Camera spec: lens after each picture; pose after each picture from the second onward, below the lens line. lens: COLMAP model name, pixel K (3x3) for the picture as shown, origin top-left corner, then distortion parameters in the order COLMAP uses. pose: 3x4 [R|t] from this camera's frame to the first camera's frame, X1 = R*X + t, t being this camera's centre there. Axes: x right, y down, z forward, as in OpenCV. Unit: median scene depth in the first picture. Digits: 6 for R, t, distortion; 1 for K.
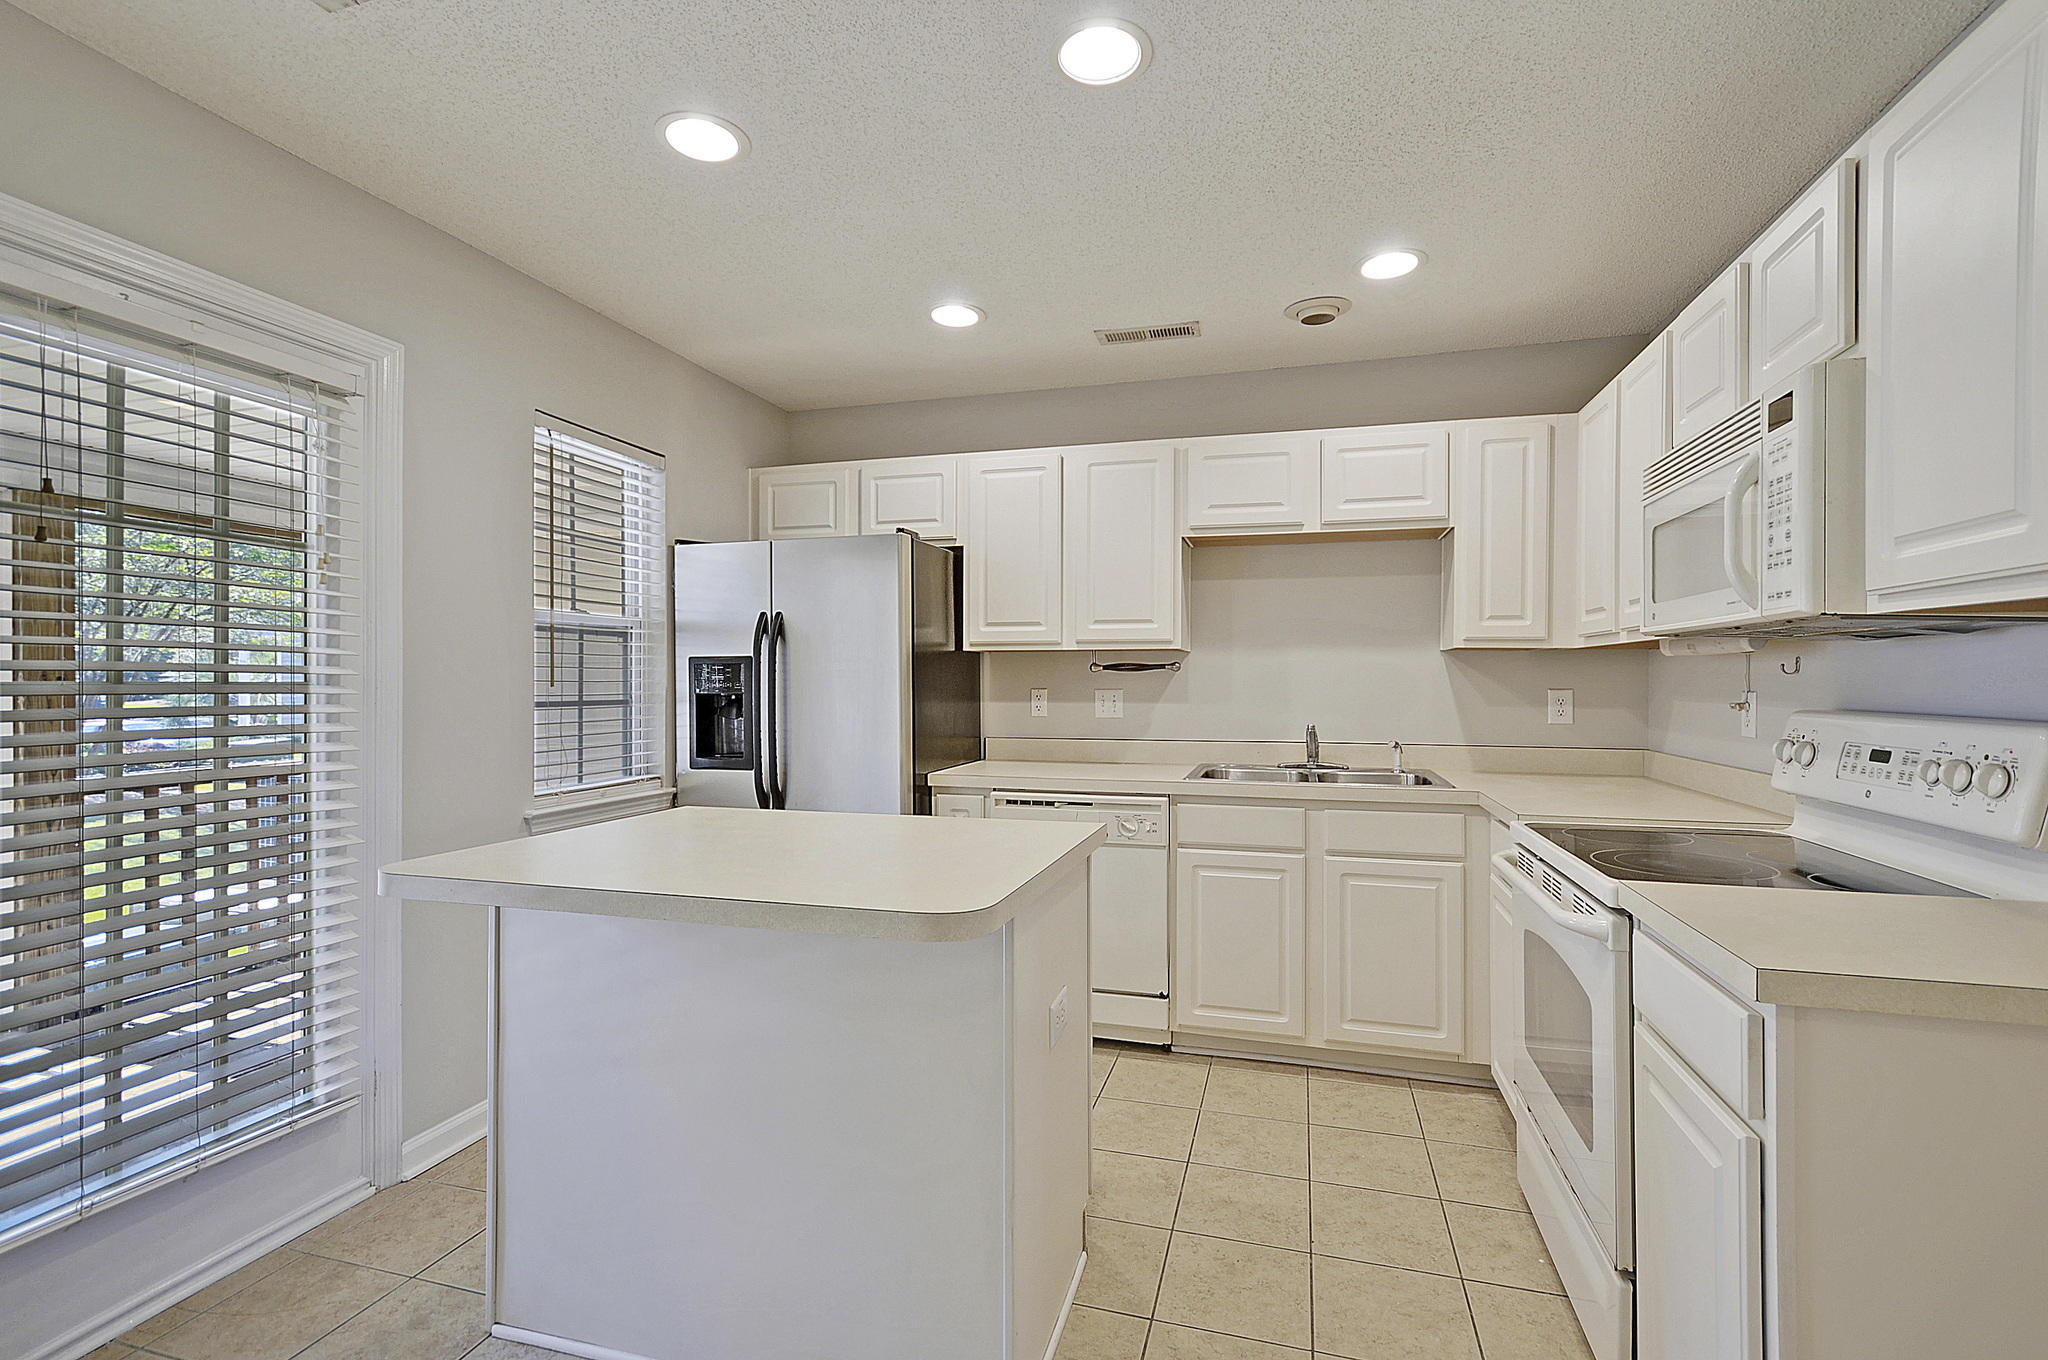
lens RADIAL K [[930.4, 0, 1027.3], [0, 930.4, 677.5], [0, 0, 1]] dist [-0.001916, 0.000325]
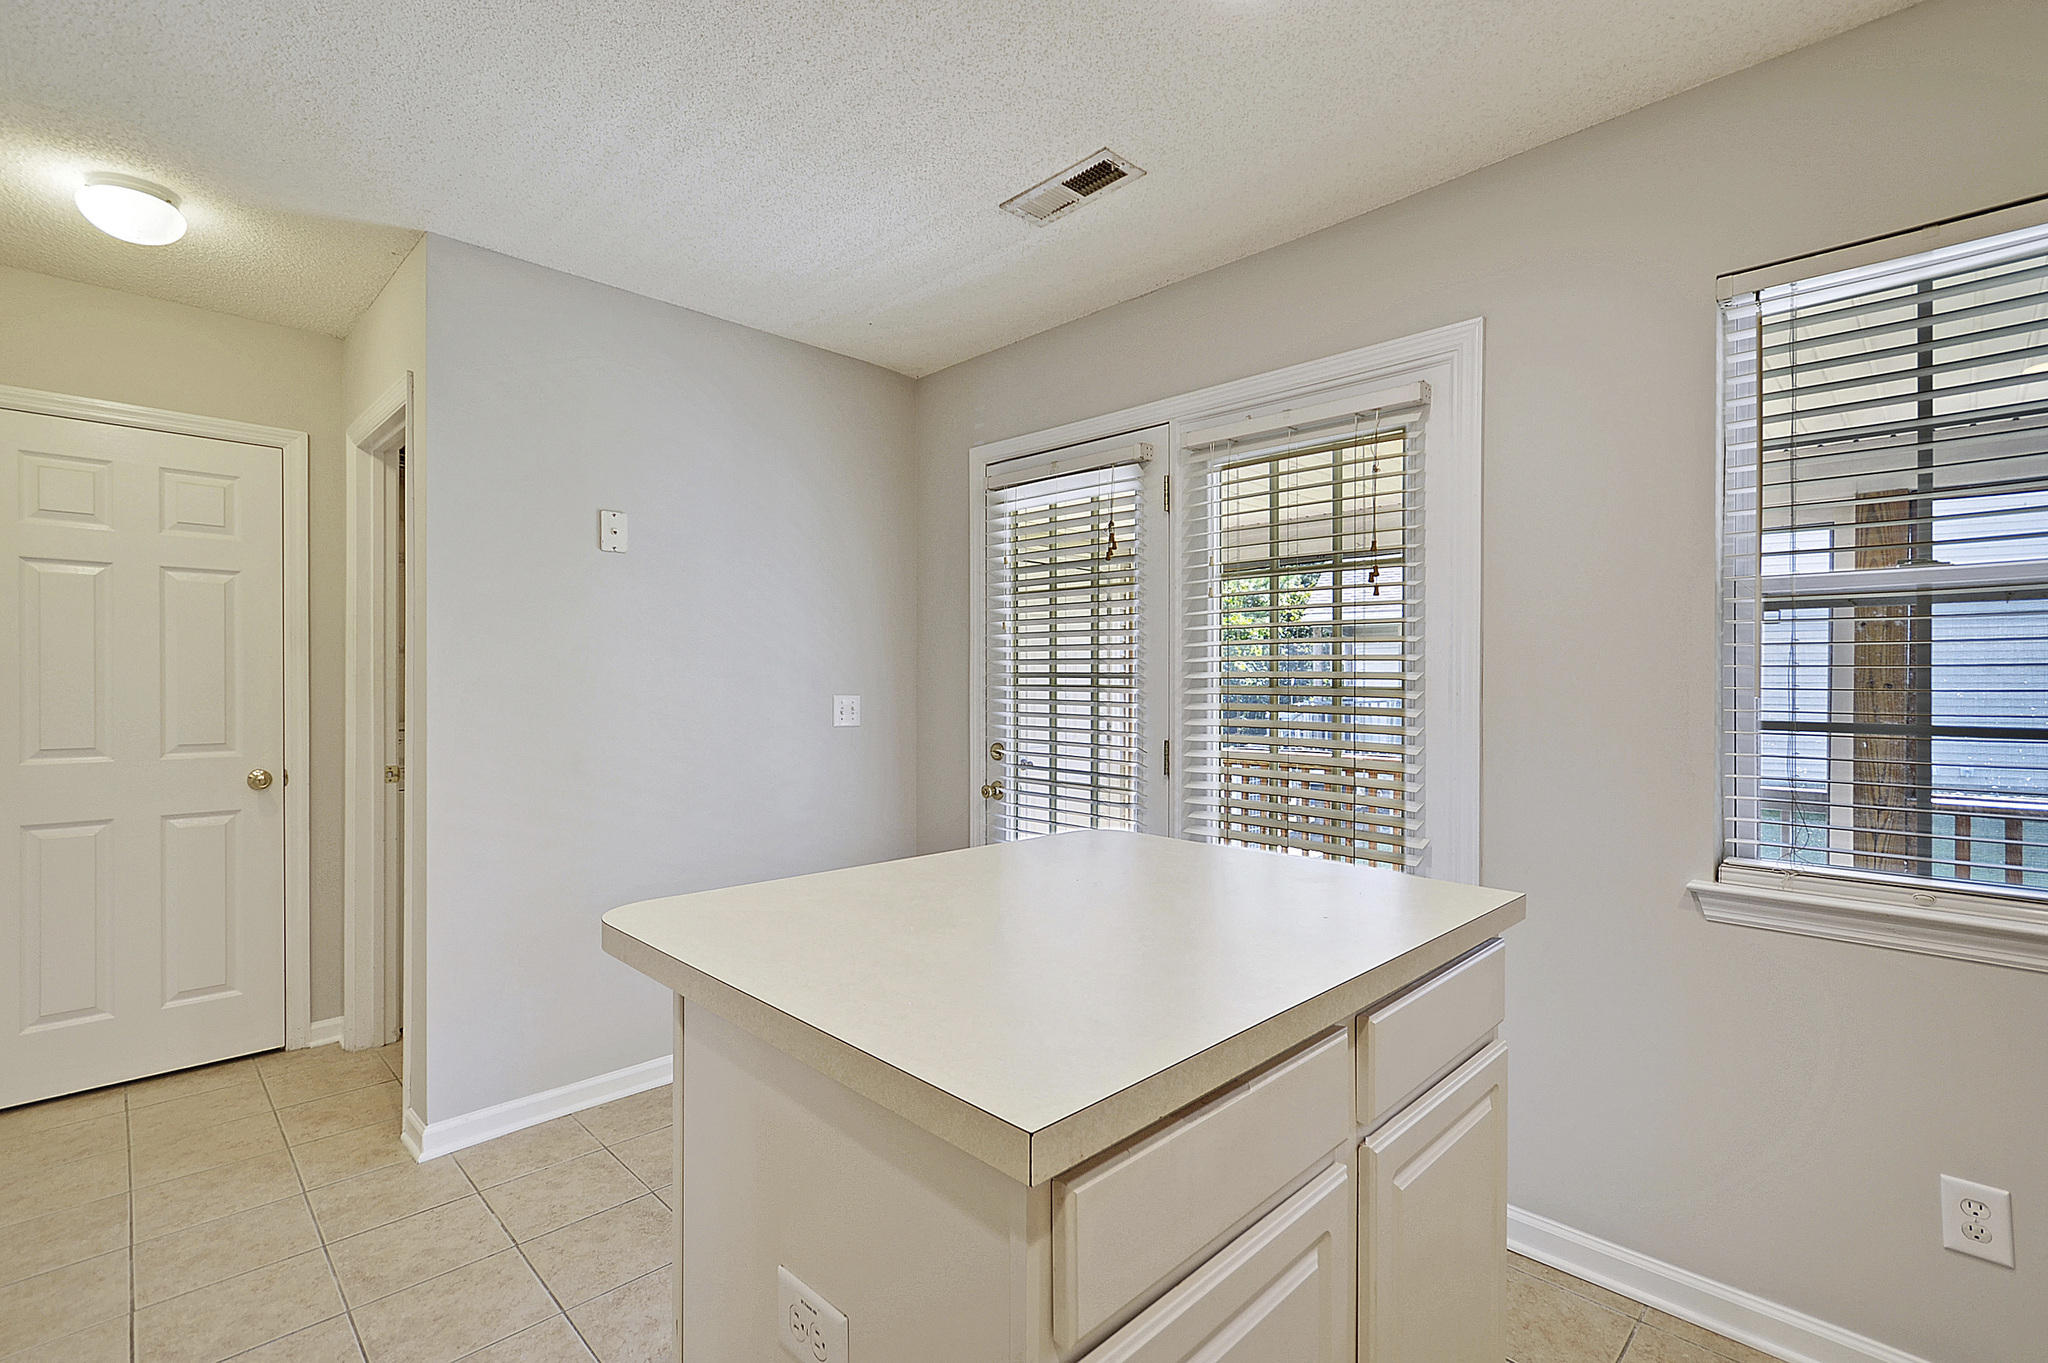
lens RADIAL K [[930.4, 0, 1028.0], [0, 930.4, 688.7], [0, 0, 1]] dist [-0.001916, 0.000325]
pose [[-0.483492, 0.003895, -0.875340, 0.421094], [-0.002062, 0.999982, 0.005589, 0.001997], [0.875347, 0.004507, -0.483475, 1.311705]]
